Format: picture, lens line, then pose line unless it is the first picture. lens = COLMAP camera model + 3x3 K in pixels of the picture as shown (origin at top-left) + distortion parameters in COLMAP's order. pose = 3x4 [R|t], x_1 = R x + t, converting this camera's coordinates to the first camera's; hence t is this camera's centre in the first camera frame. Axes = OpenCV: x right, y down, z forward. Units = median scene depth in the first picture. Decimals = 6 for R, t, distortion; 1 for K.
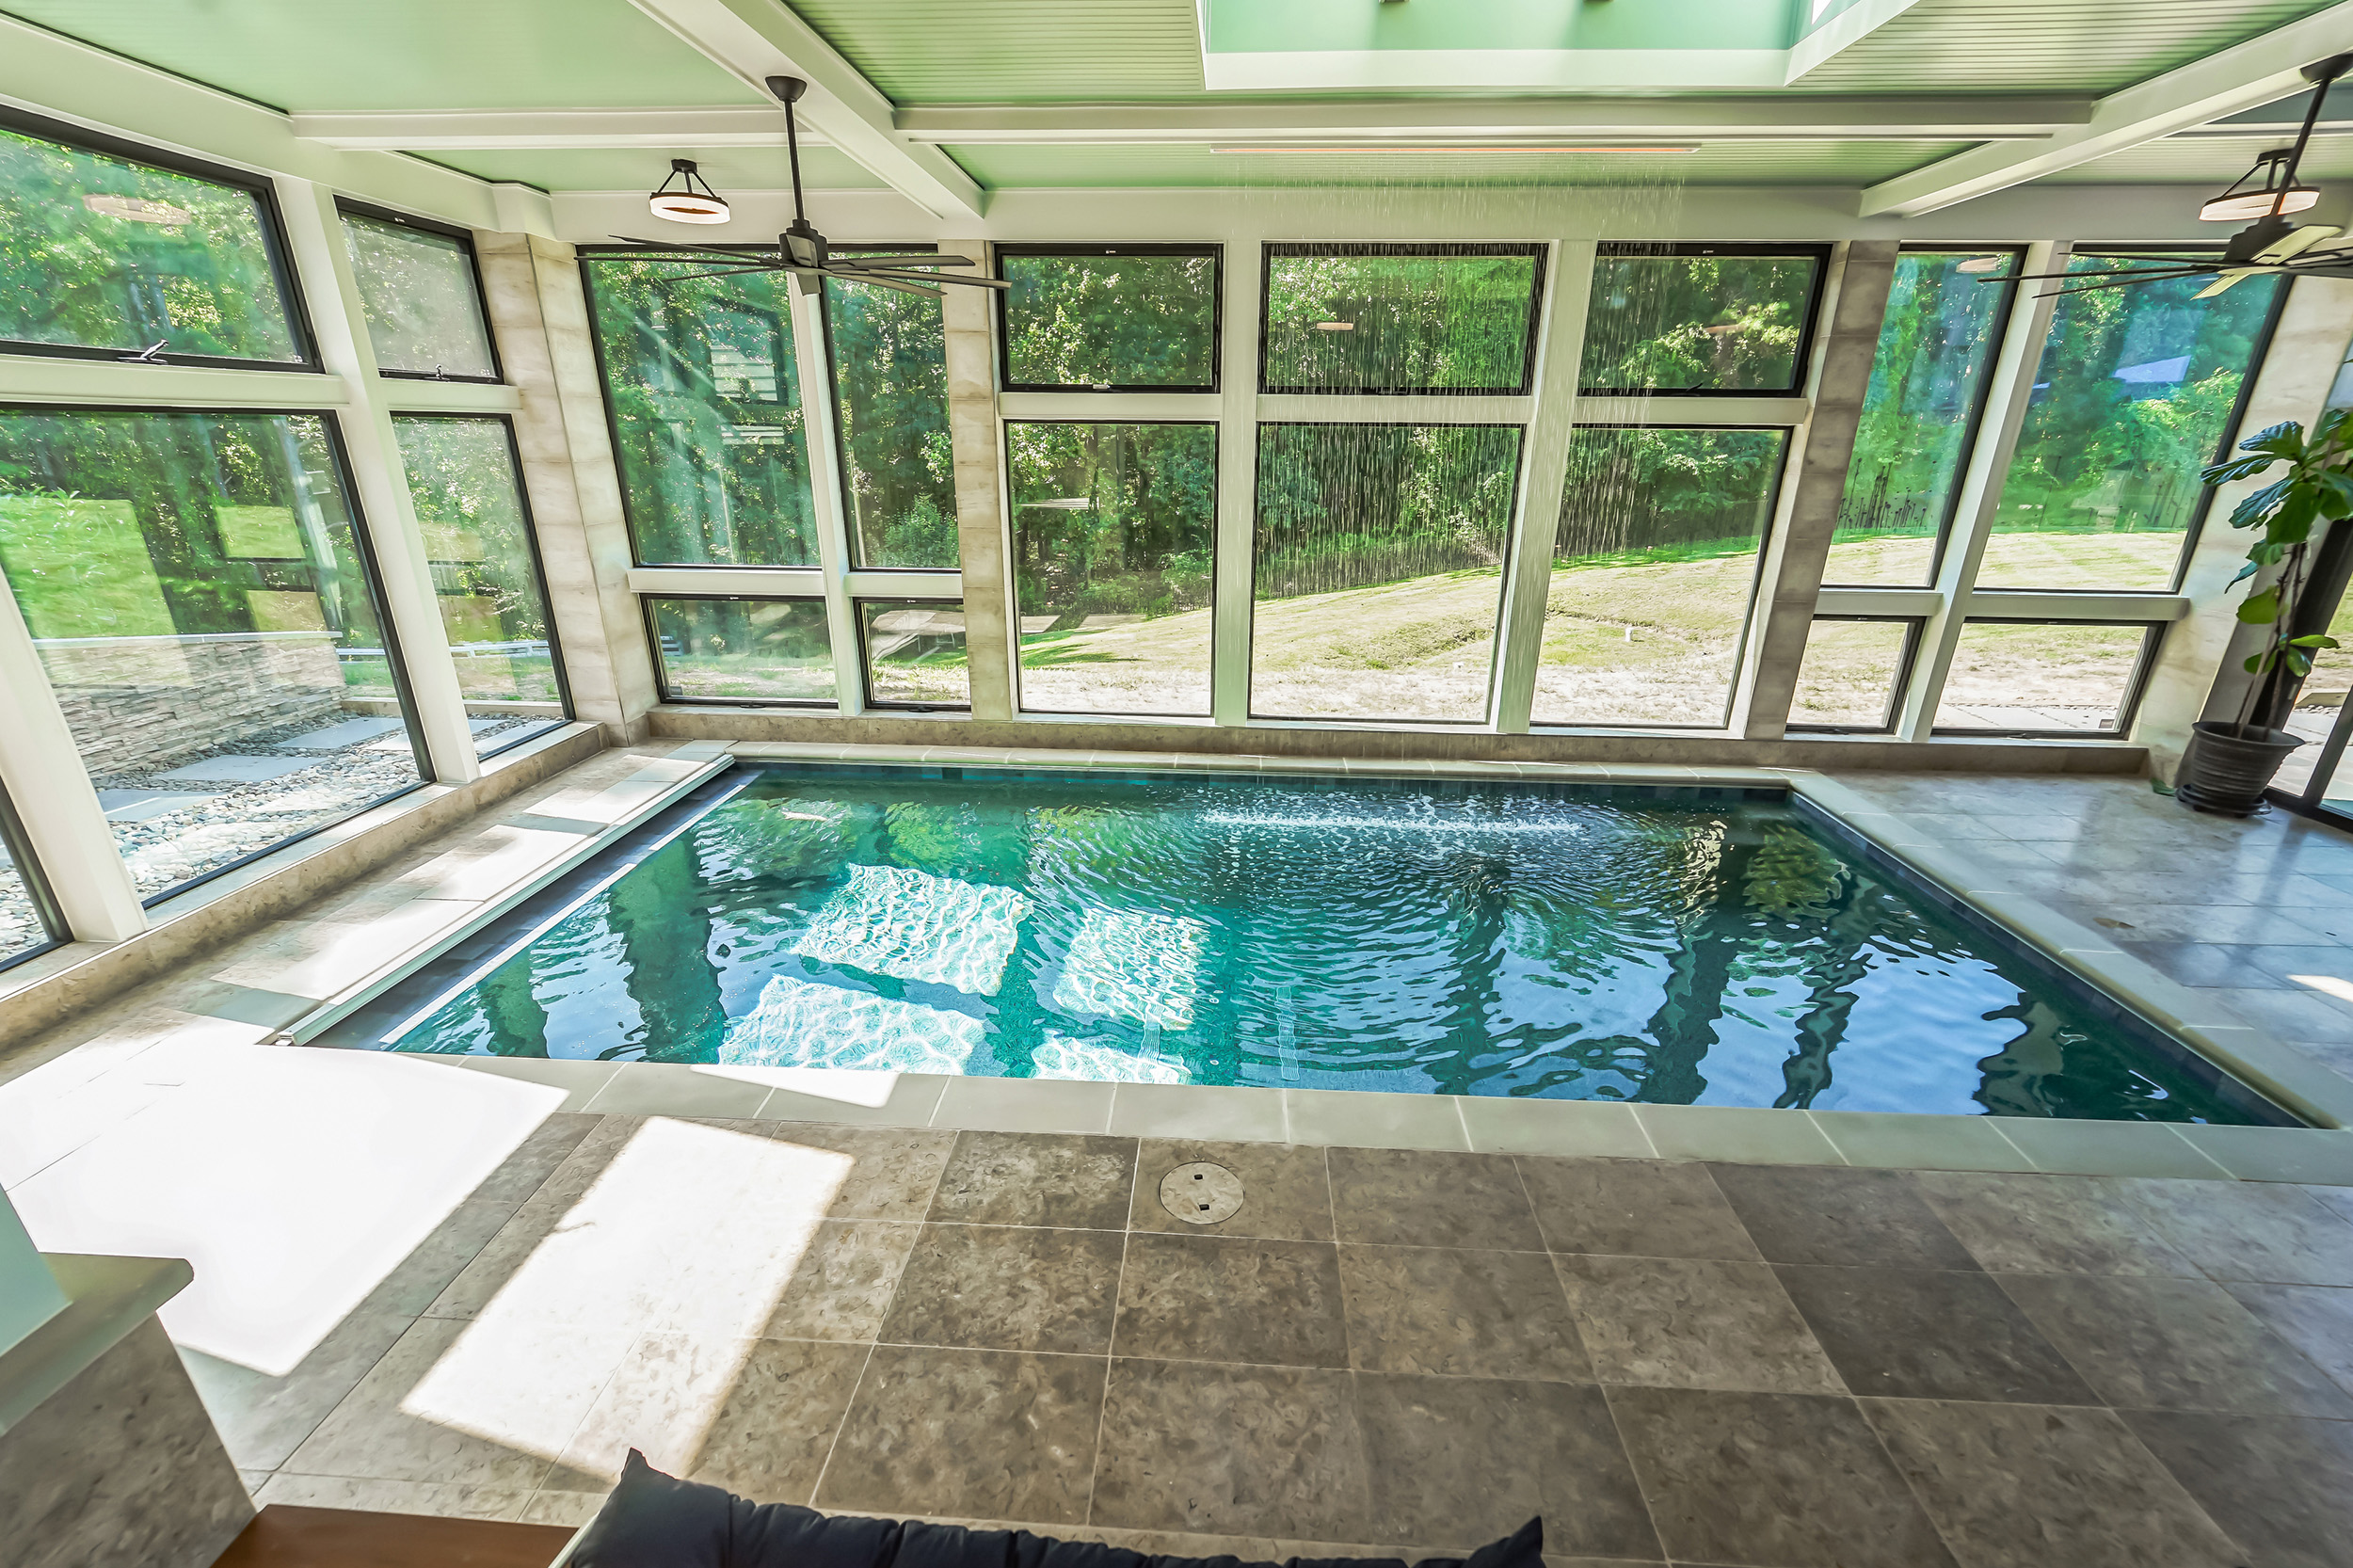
lens RADIAL K [[959.8, 0, 1184.9], [0, 959.8, 798.7], [0, 0, 1]] dist [-0.014528, 0.001936]
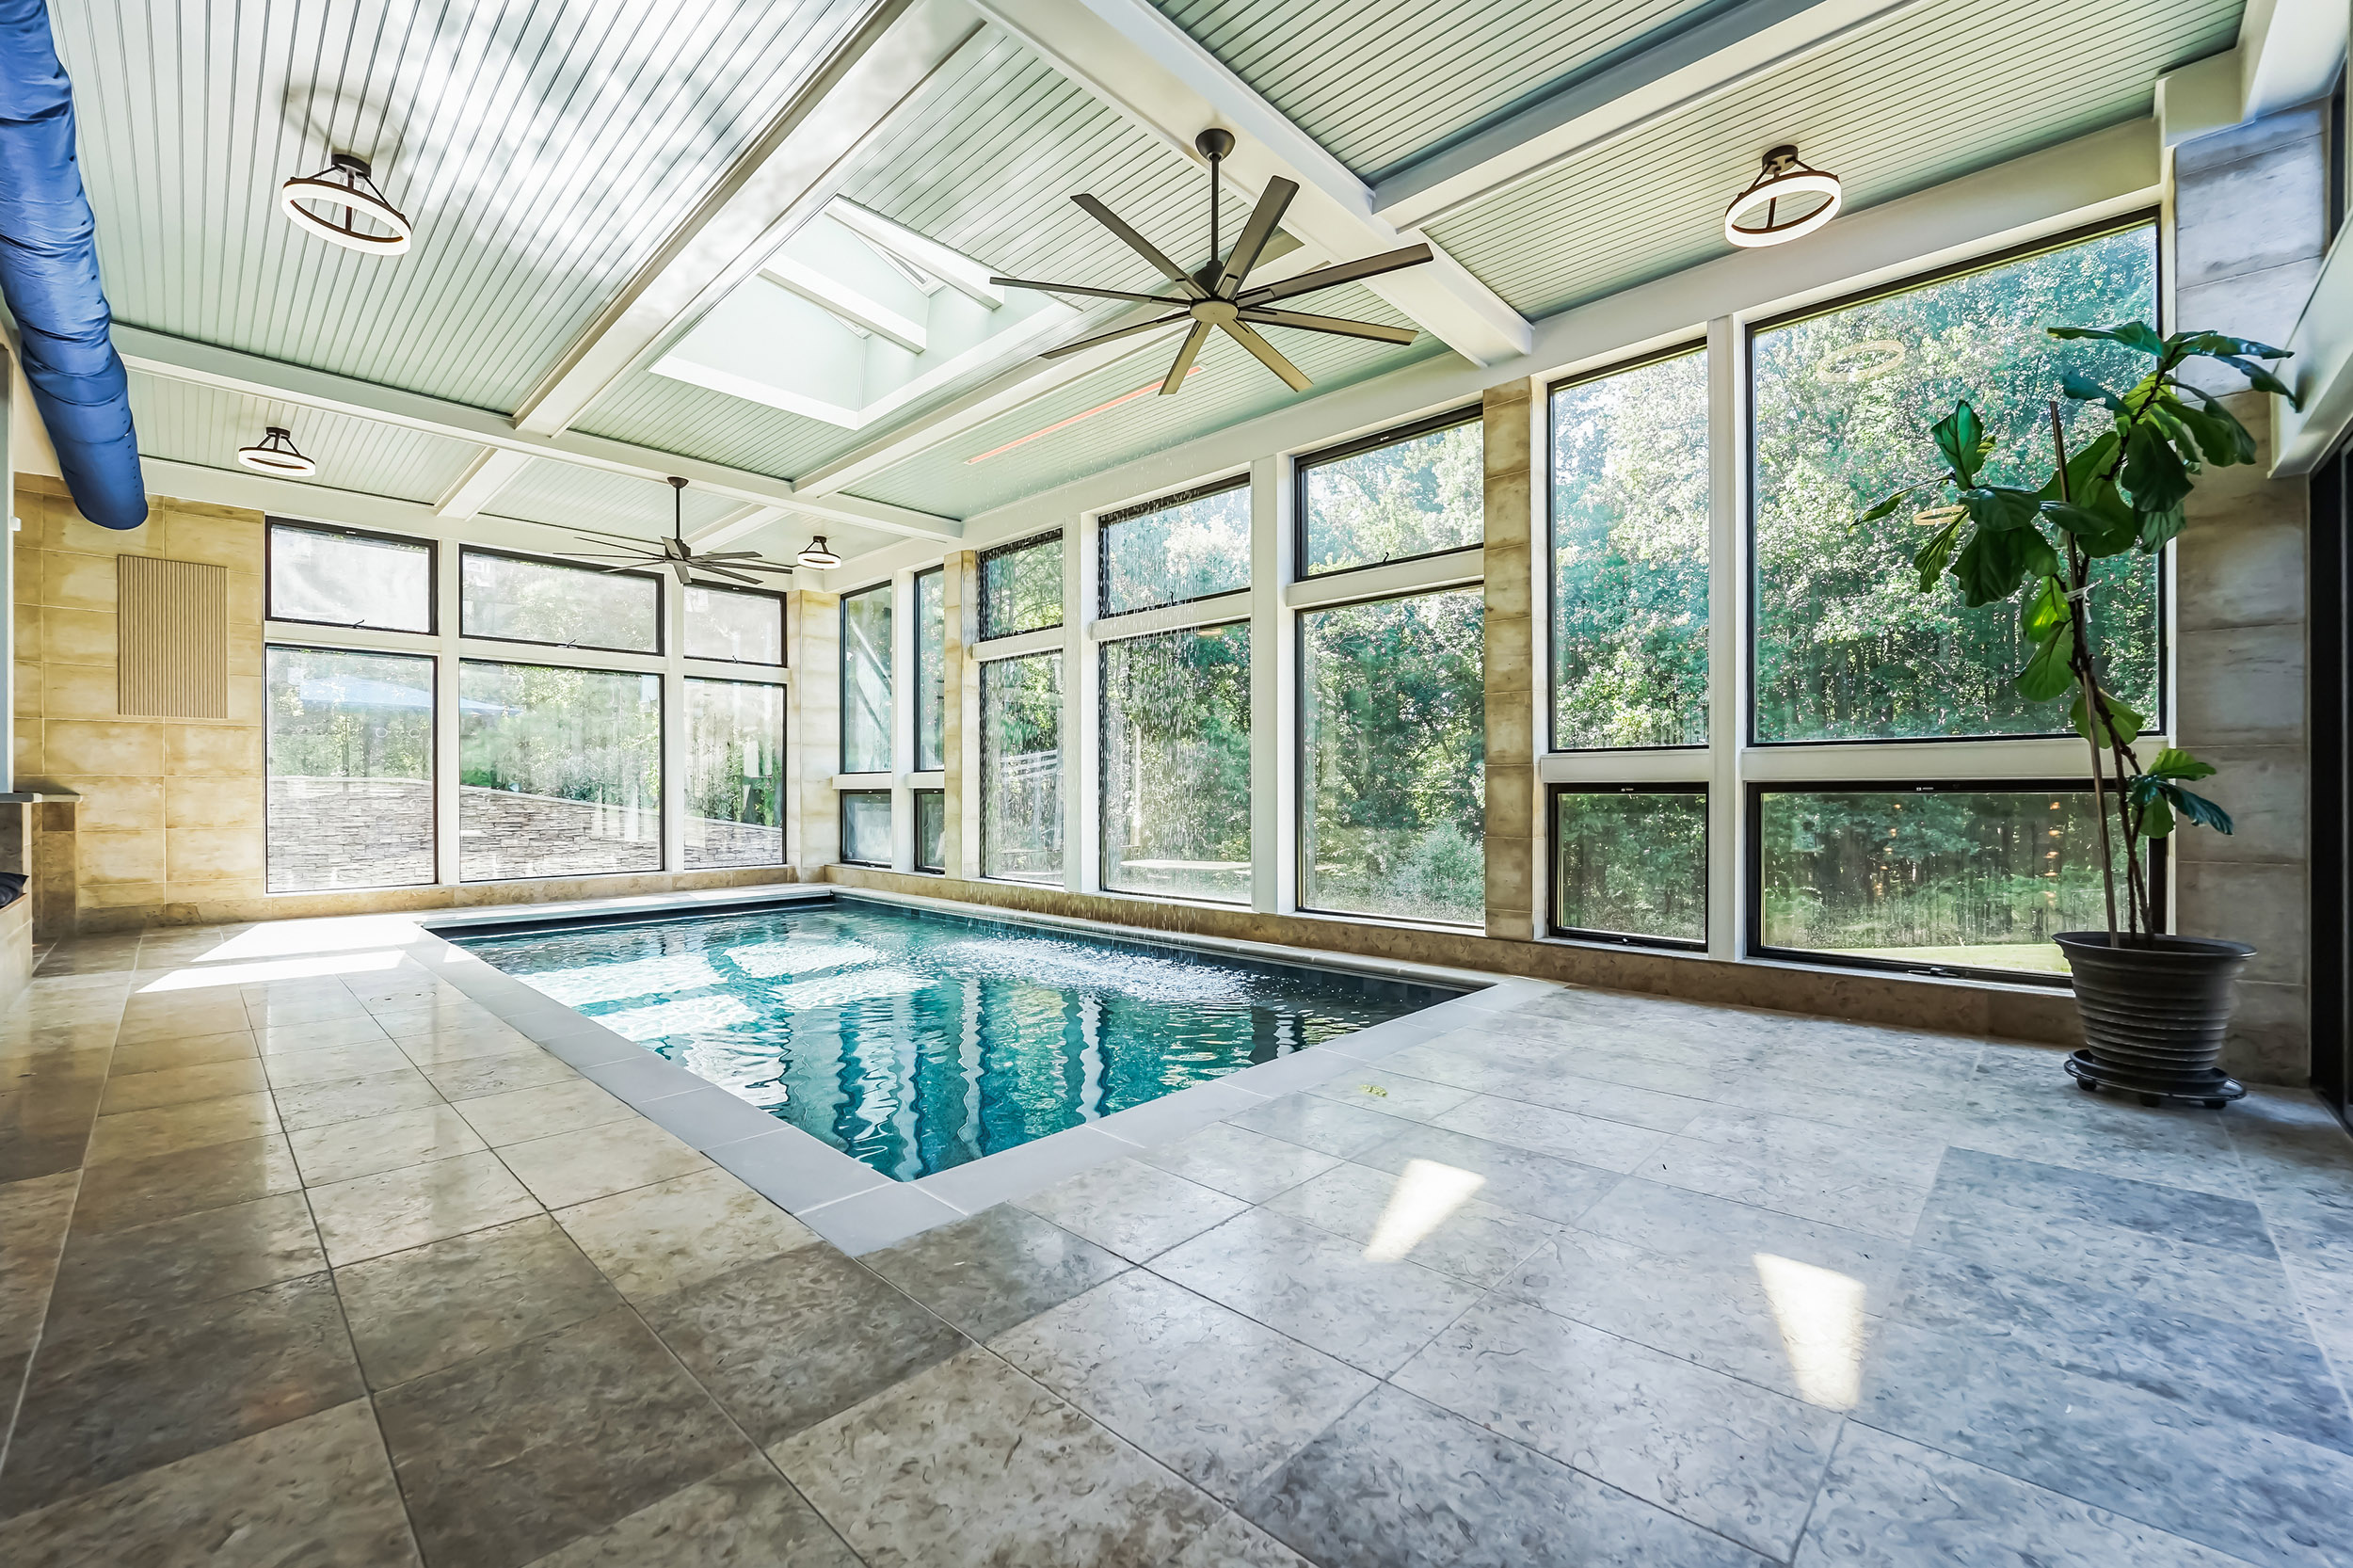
lens RADIAL K [[959.8, 0, 1189.1], [0, 959.8, 788.5], [0, 0, 1]] dist [-0.014528, 0.001936]
pose [[0.768172, -0.012101, -0.640129, 0.986201], [-0.219913, 0.934004, -0.281558, 0.110407], [0.601290, 0.357058, 0.714815, 0.253837]]
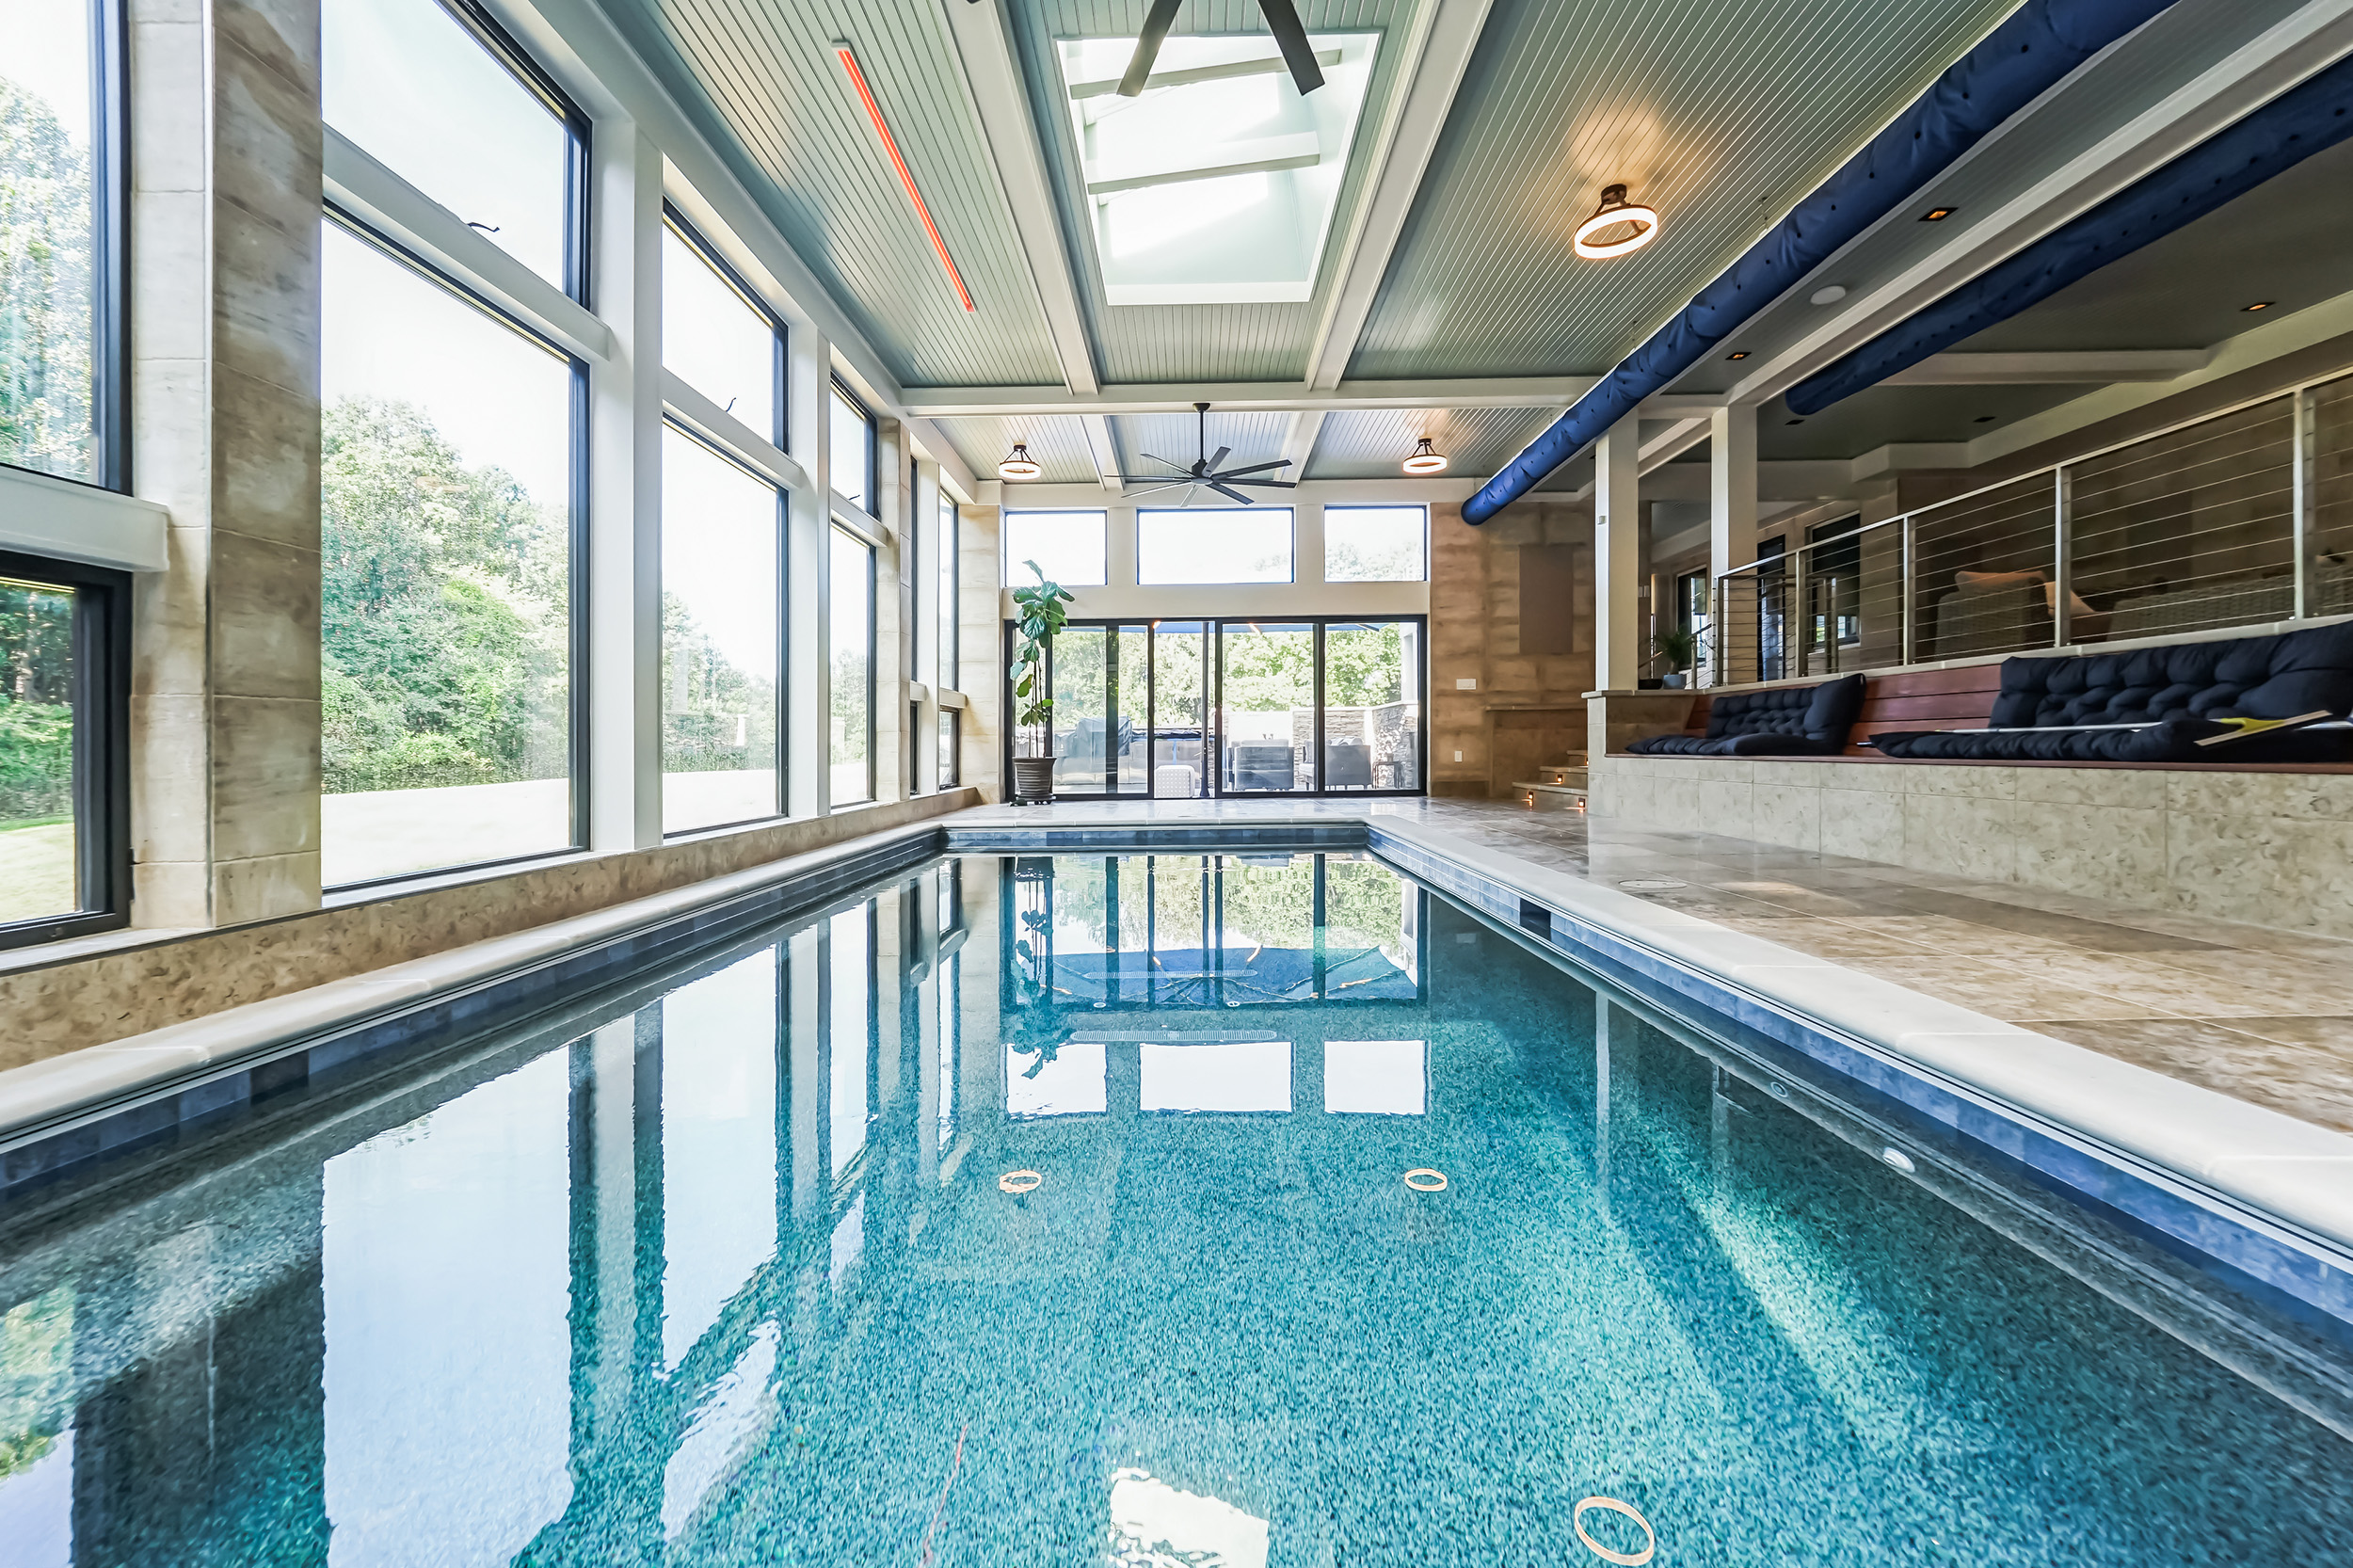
lens RADIAL K [[959.8, 0, 1178.2], [0, 959.8, 742.6], [0, 0, 1]] dist [-0.014528, 0.001936]
pose [[-0.041735, -0.002638, 0.999125, -0.634046], [0.367615, 0.929808, 0.017811, -0.029205], [-0.929041, 0.368036, -0.037836, 0.770363]]
